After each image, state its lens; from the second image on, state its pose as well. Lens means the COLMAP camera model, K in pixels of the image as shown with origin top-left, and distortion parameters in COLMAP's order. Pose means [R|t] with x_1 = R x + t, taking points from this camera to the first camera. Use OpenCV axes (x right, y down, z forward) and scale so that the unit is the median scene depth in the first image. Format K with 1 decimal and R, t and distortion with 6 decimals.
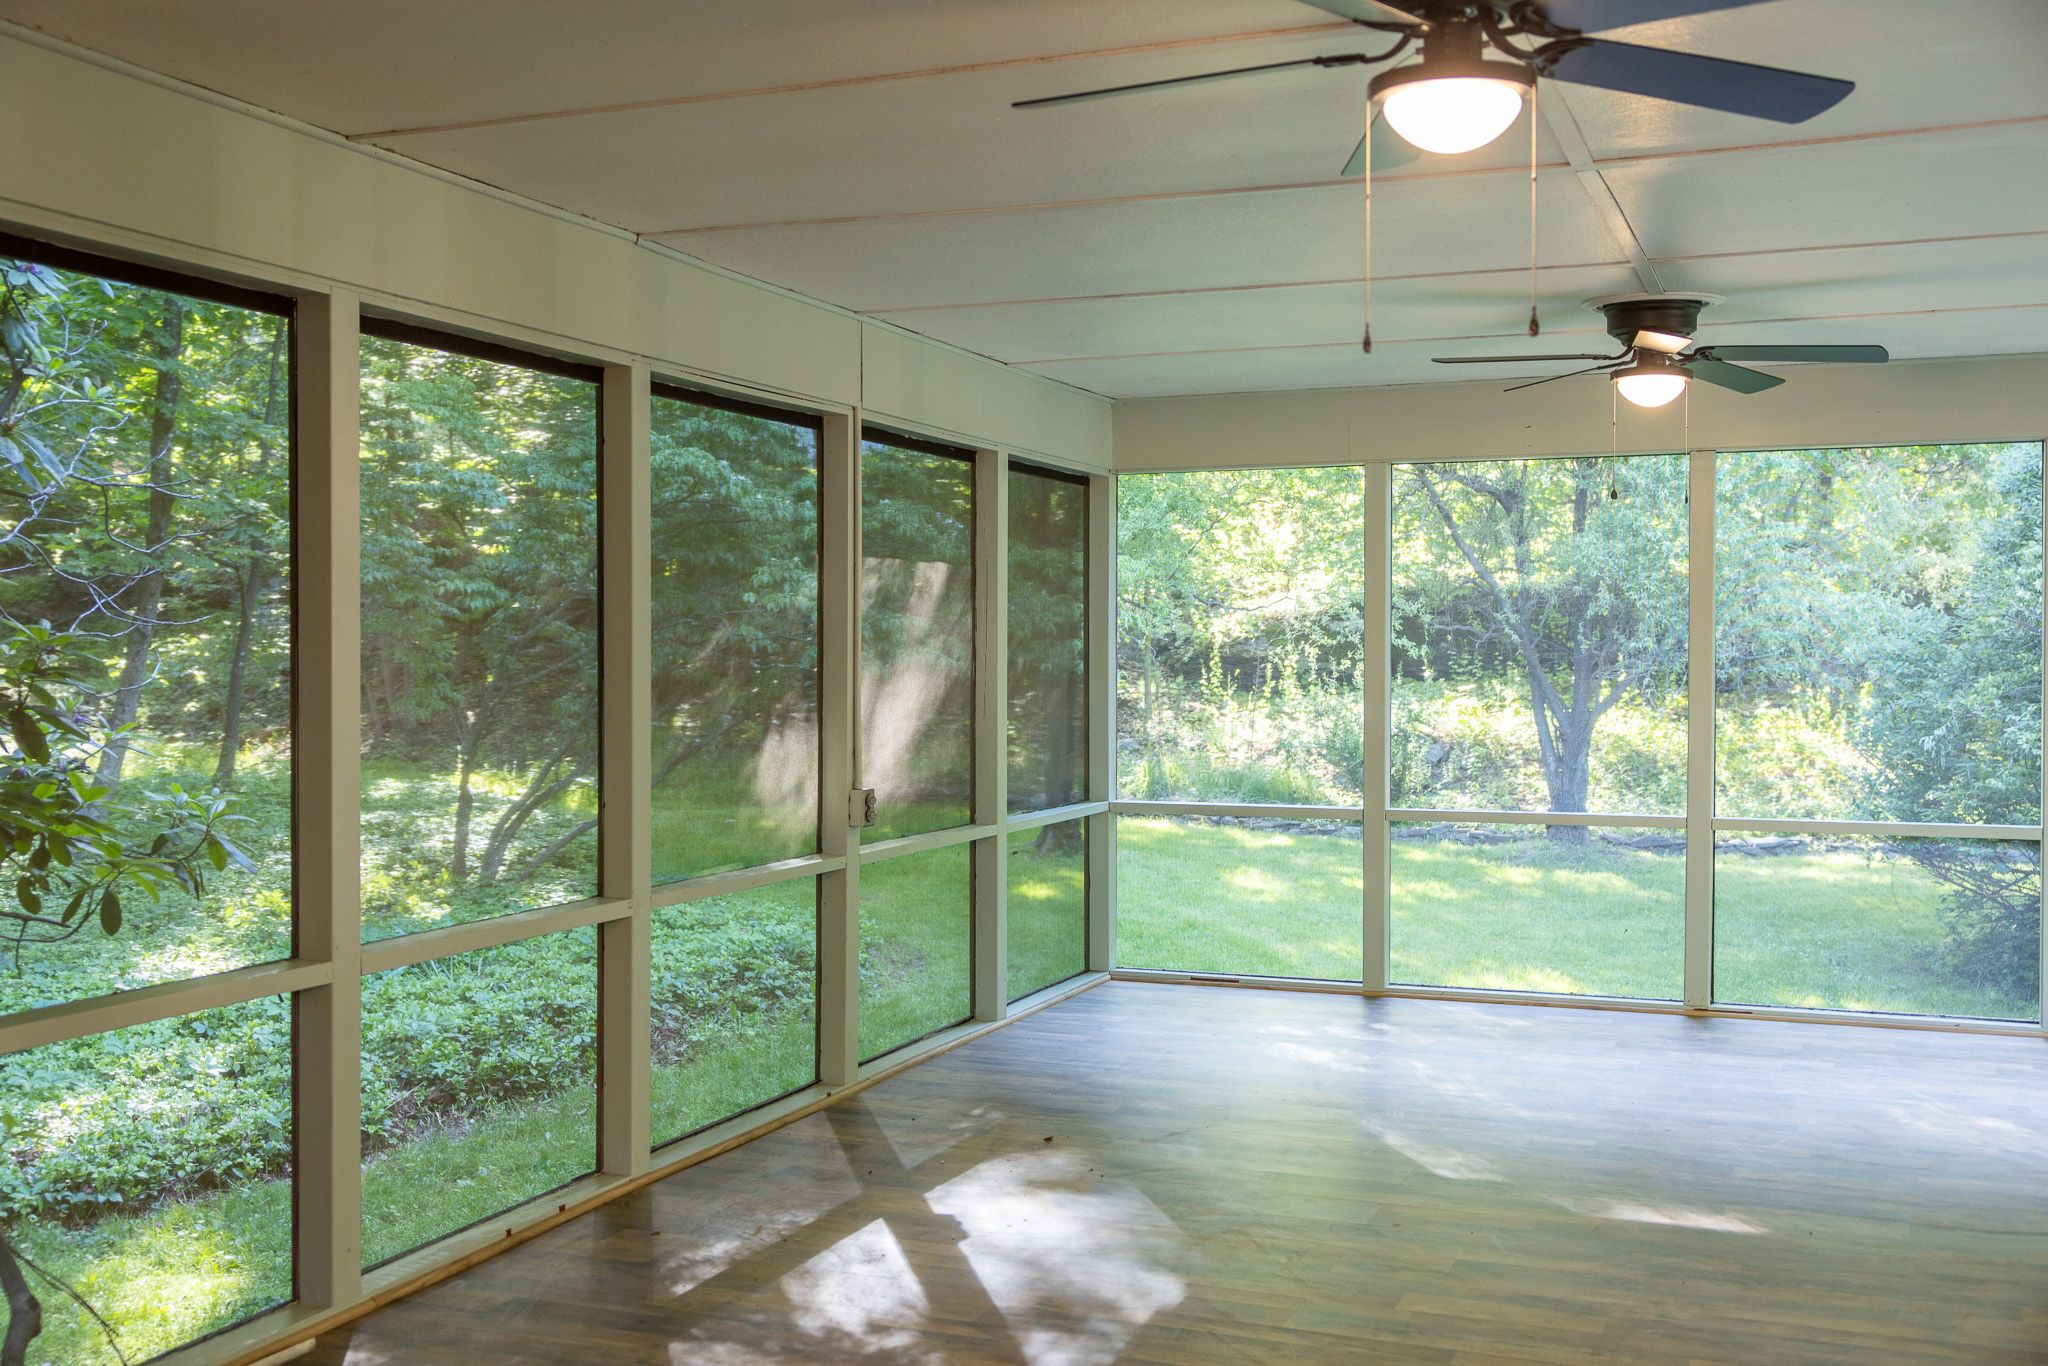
lens RADIAL K [[2059.6, 0, 1022.5], [0, 2059.6, 682.5], [0, 0, 1]] dist [0.014165, 0.000000]
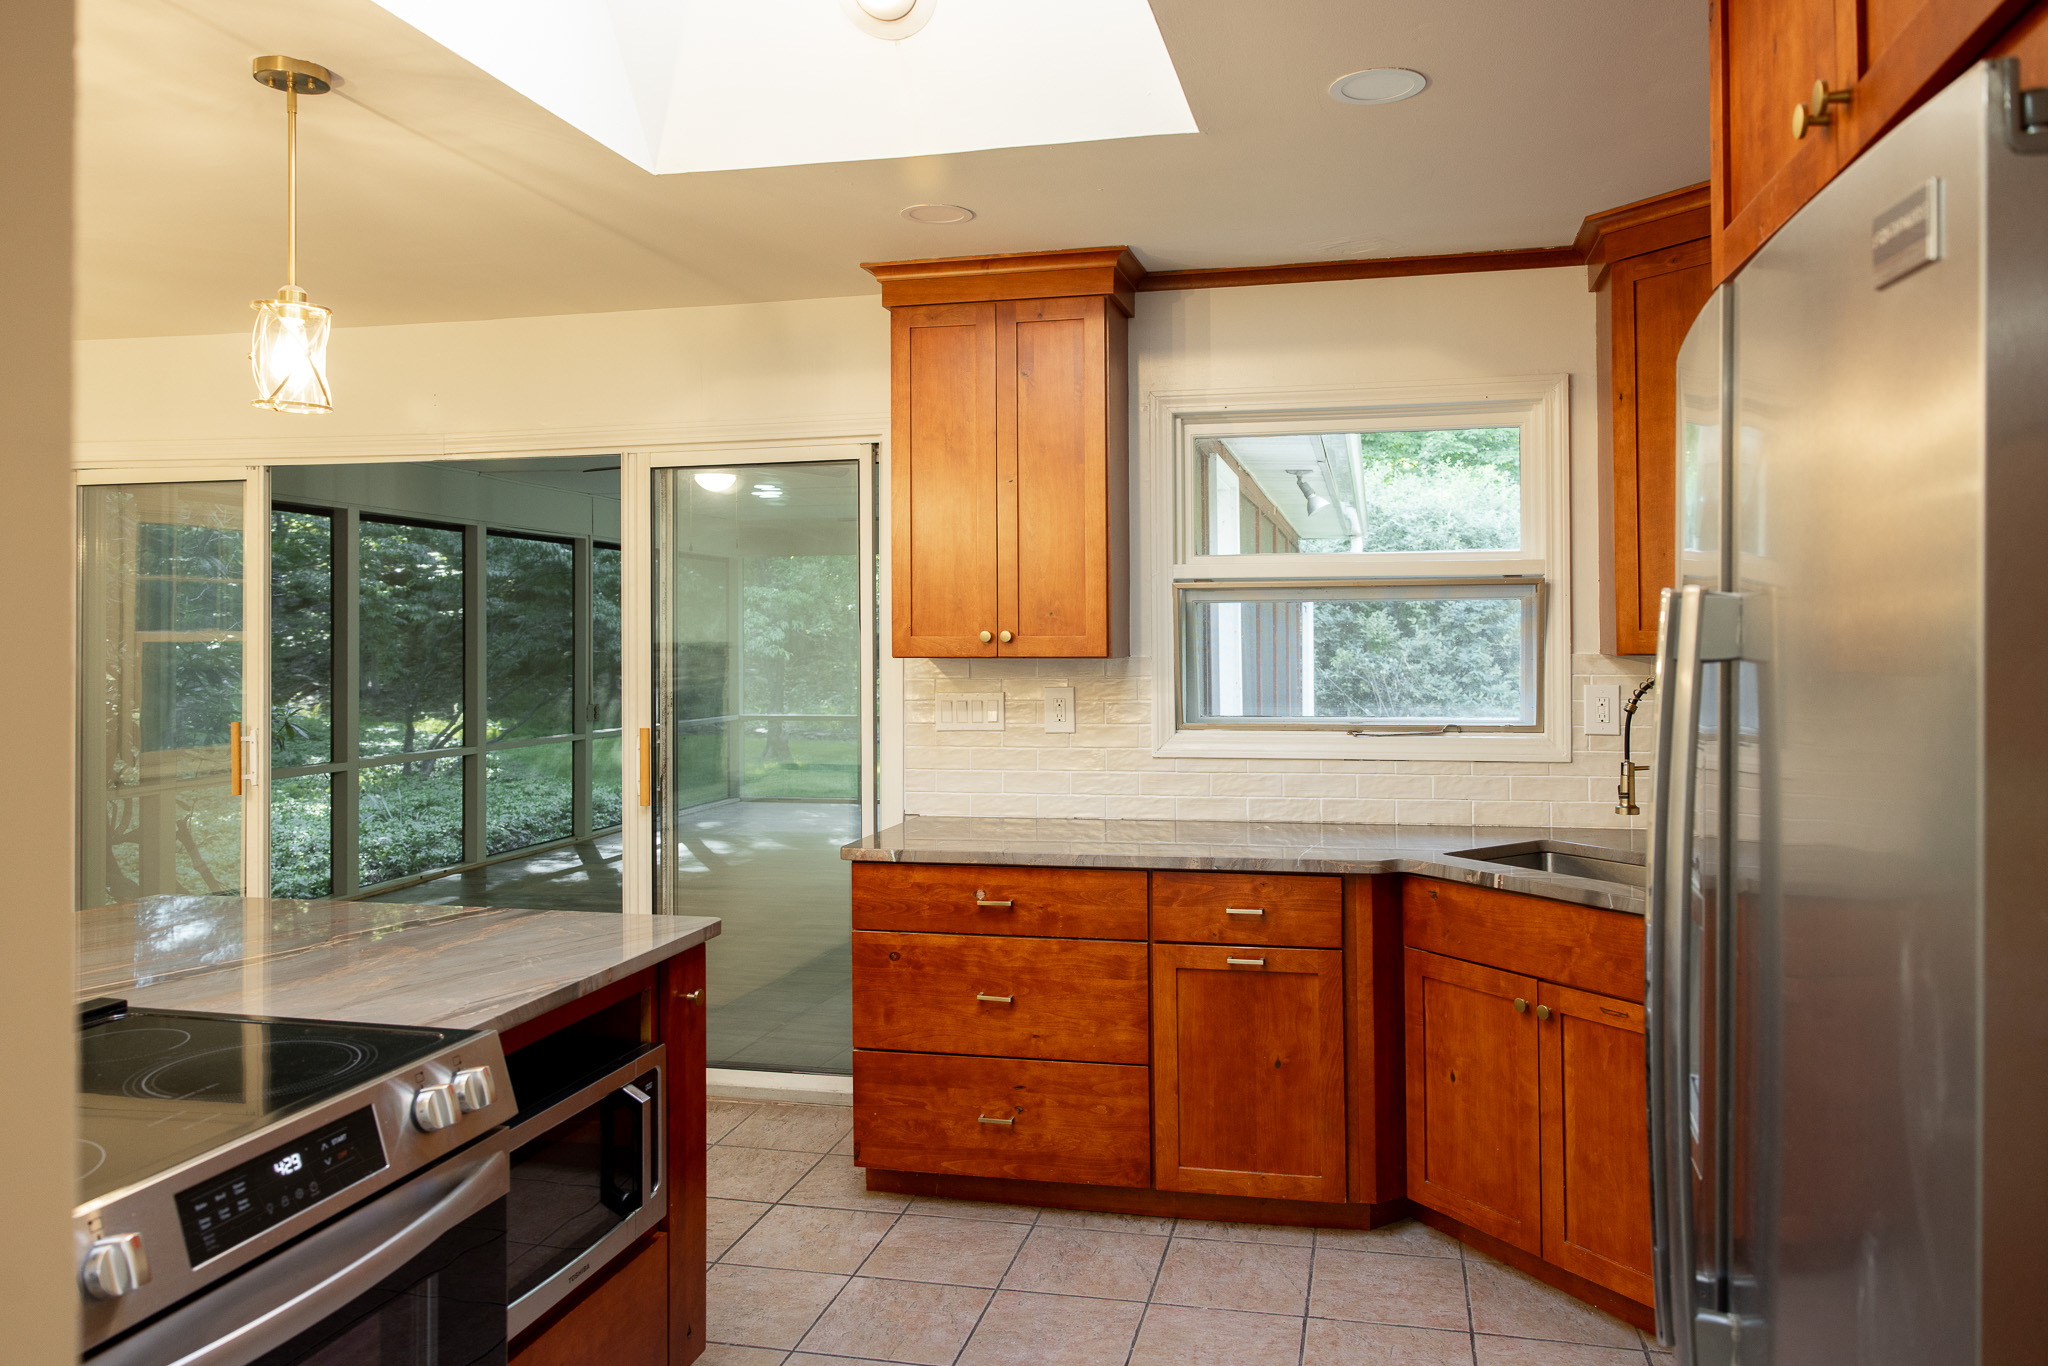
lens RADIAL K [[1408.0, 0, 1075.5], [0, 1408.0, 625.9], [0, 0, 1]] dist [0.002528, -0.000091]
pose [[0.985097, -0.003668, 0.171958, 0.118580], [0.008266, 0.999627, -0.026032, 0.007334], [-0.171799, 0.027065, 0.984760, -0.407606]]
